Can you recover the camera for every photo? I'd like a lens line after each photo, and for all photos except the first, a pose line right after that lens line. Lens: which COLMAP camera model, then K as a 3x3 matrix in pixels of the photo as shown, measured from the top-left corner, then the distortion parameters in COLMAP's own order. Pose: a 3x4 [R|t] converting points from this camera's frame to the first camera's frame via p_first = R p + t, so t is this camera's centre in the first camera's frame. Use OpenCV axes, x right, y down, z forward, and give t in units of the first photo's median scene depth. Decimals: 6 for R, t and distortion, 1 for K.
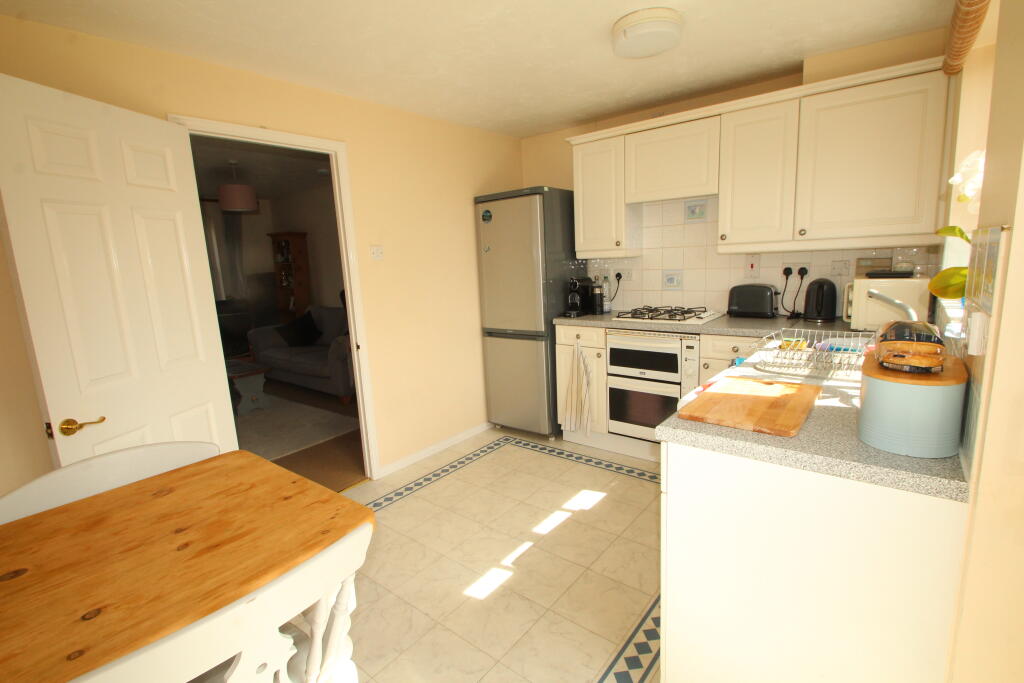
lens RADIAL K [[485.2, 0, 517.0], [0, 485.2, 345.3], [0, 0, 1]] dist [0.001461, -0.000177]
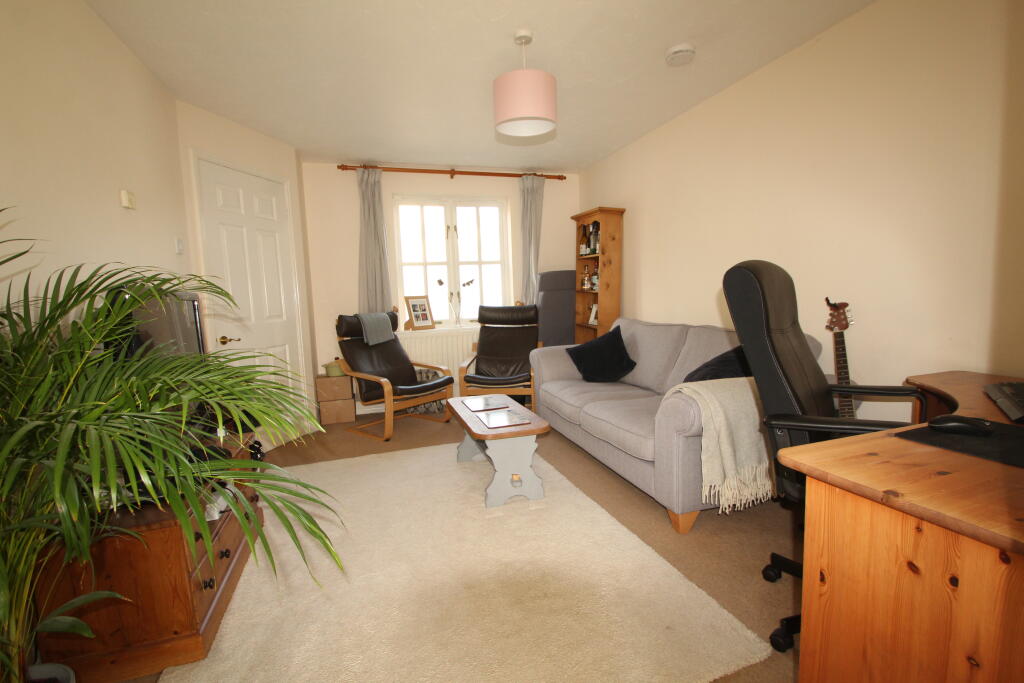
lens RADIAL K [[485.2, 0, 517.0], [0, 485.2, 345.3], [0, 0, 1]] dist [0.001461, -0.000177]
pose [[0.835113, 0.079673, -0.544278, -0.183730], [-0.106830, 0.994107, -0.018394, -0.020589], [0.539605, 0.073506, 0.838703, 0.383490]]
